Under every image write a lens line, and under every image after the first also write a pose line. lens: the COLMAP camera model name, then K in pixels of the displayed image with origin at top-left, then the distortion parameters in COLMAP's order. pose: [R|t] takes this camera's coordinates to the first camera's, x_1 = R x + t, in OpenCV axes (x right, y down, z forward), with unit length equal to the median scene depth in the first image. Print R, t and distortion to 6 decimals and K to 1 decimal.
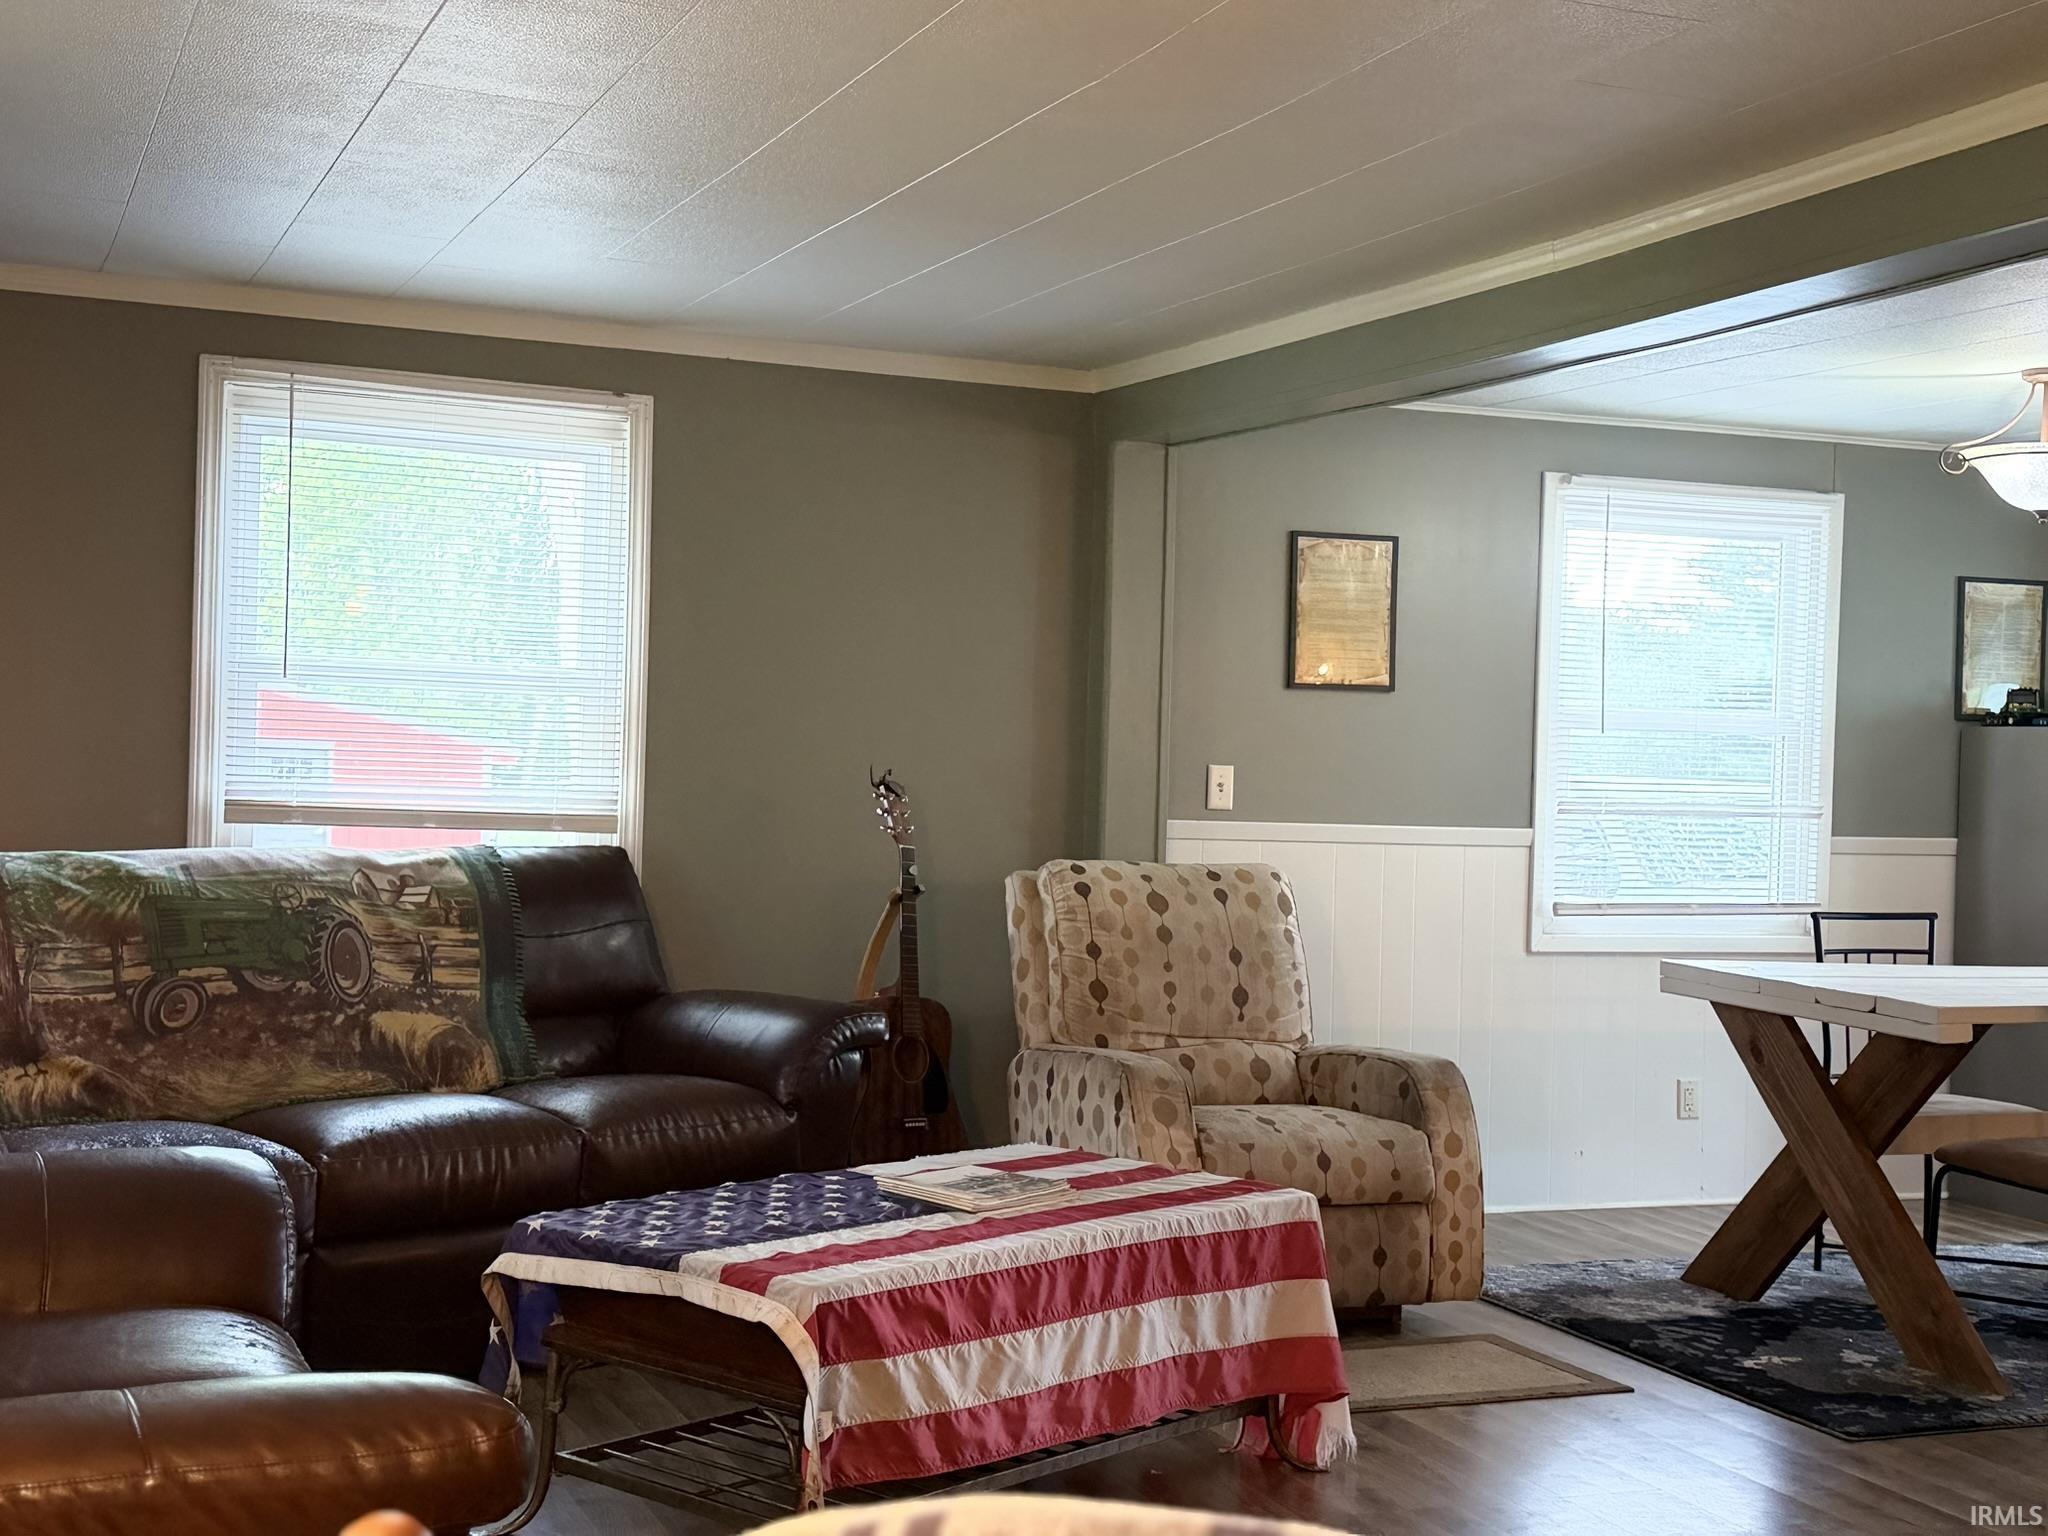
lens RADIAL K [[2618.6, 0, 1023.3], [0, 2618.6, 766.9], [0, 0, 1]] dist [0.032321, 0.000000]
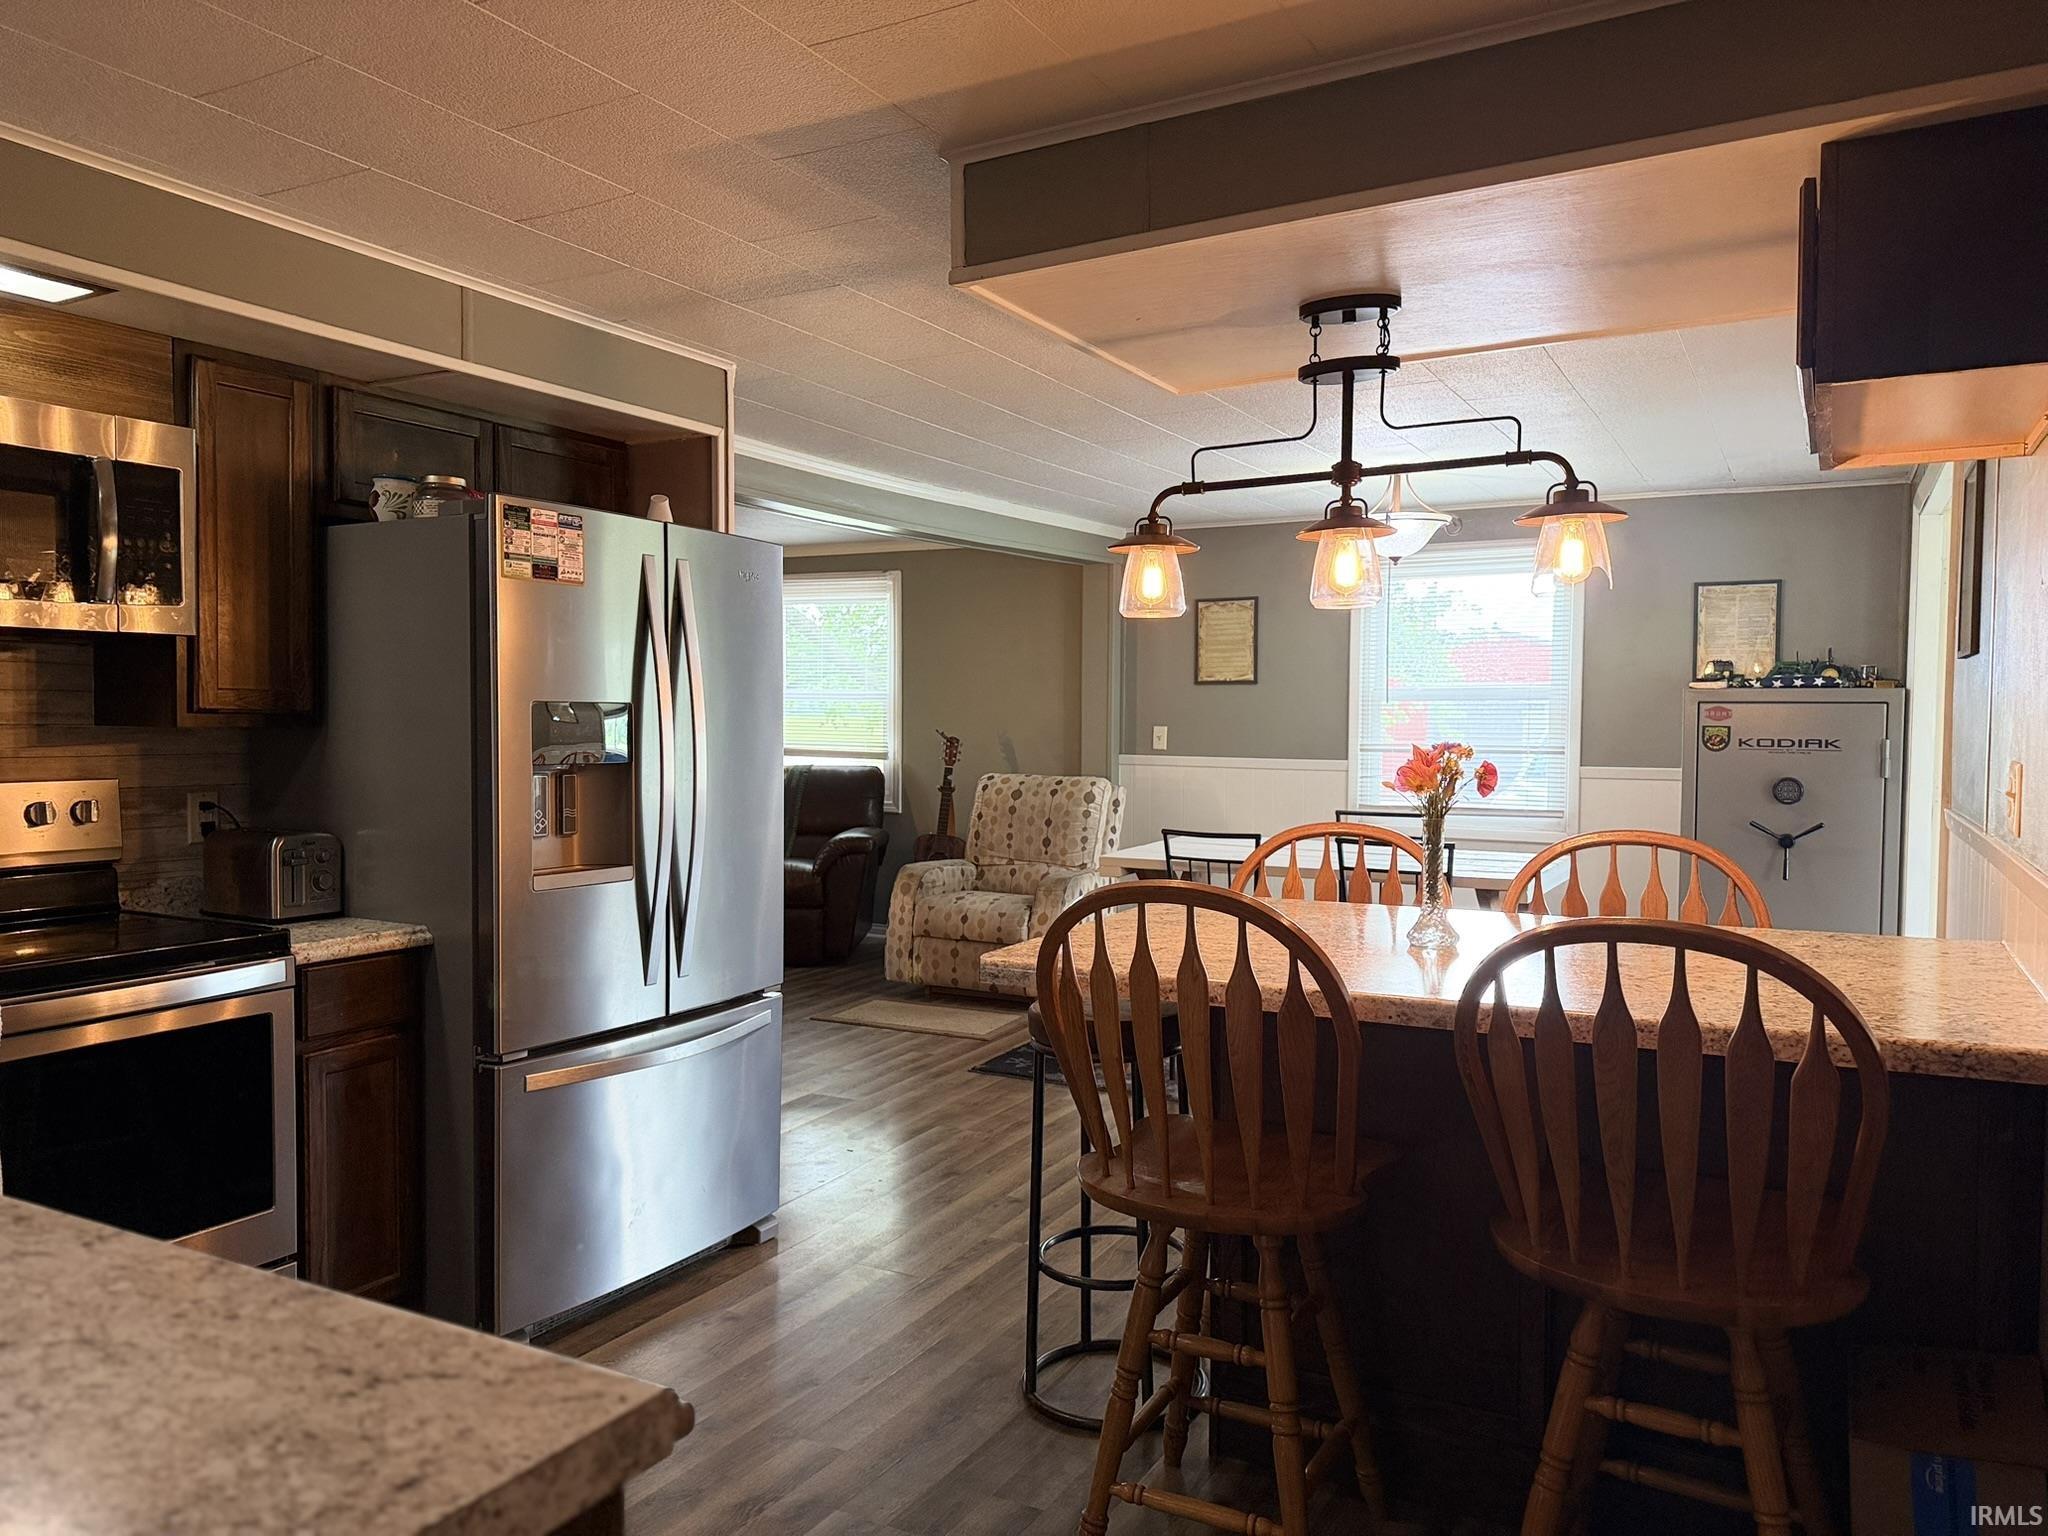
lens RADIAL K [[1436.8, 0, 1022.4], [0, 1436.8, 772.5], [0, 0, 1]] dist [0.007332, -0.018921]
pose [[0.629661, 0.007015, -0.776838, 0.918141], [0.012254, 0.999745, 0.018960, 0.013089], [0.776773, -0.021458, 0.629415, 0.292888]]
